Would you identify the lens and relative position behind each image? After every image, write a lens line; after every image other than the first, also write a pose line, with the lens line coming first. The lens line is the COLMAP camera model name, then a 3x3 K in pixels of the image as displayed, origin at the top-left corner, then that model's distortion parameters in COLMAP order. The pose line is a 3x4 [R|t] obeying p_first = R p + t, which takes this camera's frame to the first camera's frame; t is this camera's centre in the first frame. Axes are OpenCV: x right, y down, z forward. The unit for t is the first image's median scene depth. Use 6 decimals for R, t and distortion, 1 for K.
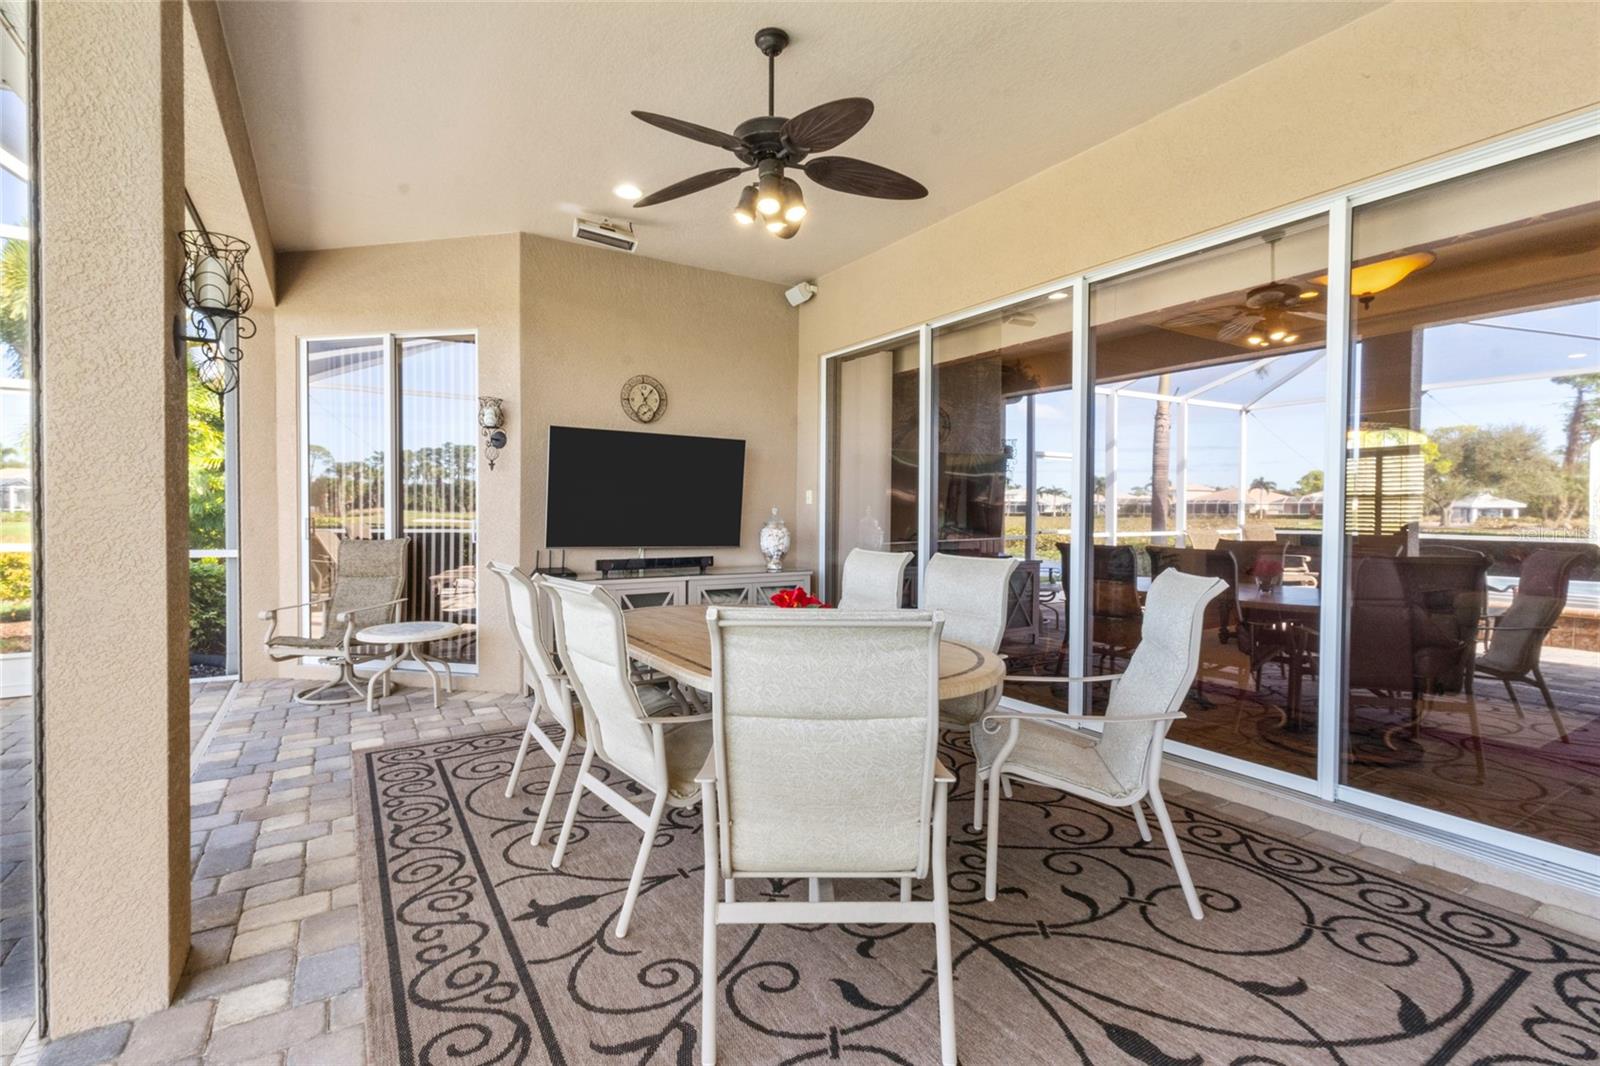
lens RADIAL K [[738.4, 0, 806.1], [0, 738.4, 527.9], [0, 0, 1]] dist [0.000156, 0.003532]
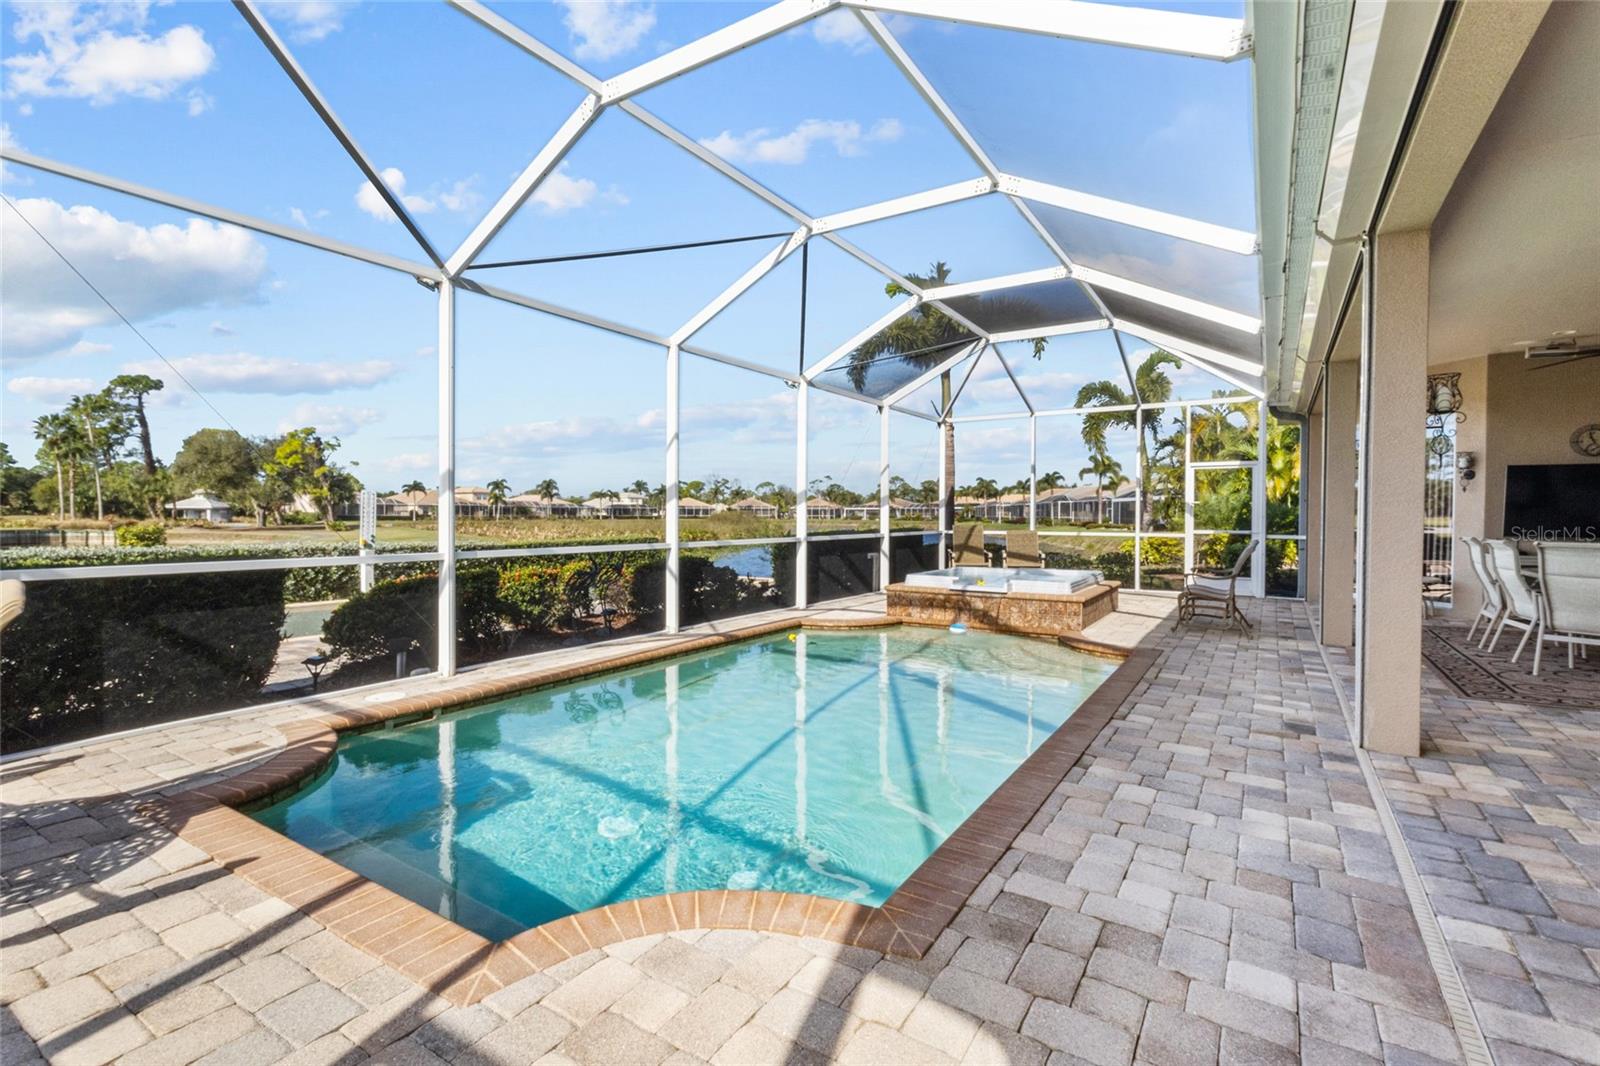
lens RADIAL K [[738.4, 0, 805.9], [0, 738.4, 531.3], [0, 0, 1]] dist [0.000156, 0.003532]
pose [[0.423101, 0.015502, -0.905950, 0.517380], [-0.021115, 0.999751, 0.007246, 0.034980], [0.905836, 0.016063, 0.423323, -1.183778]]
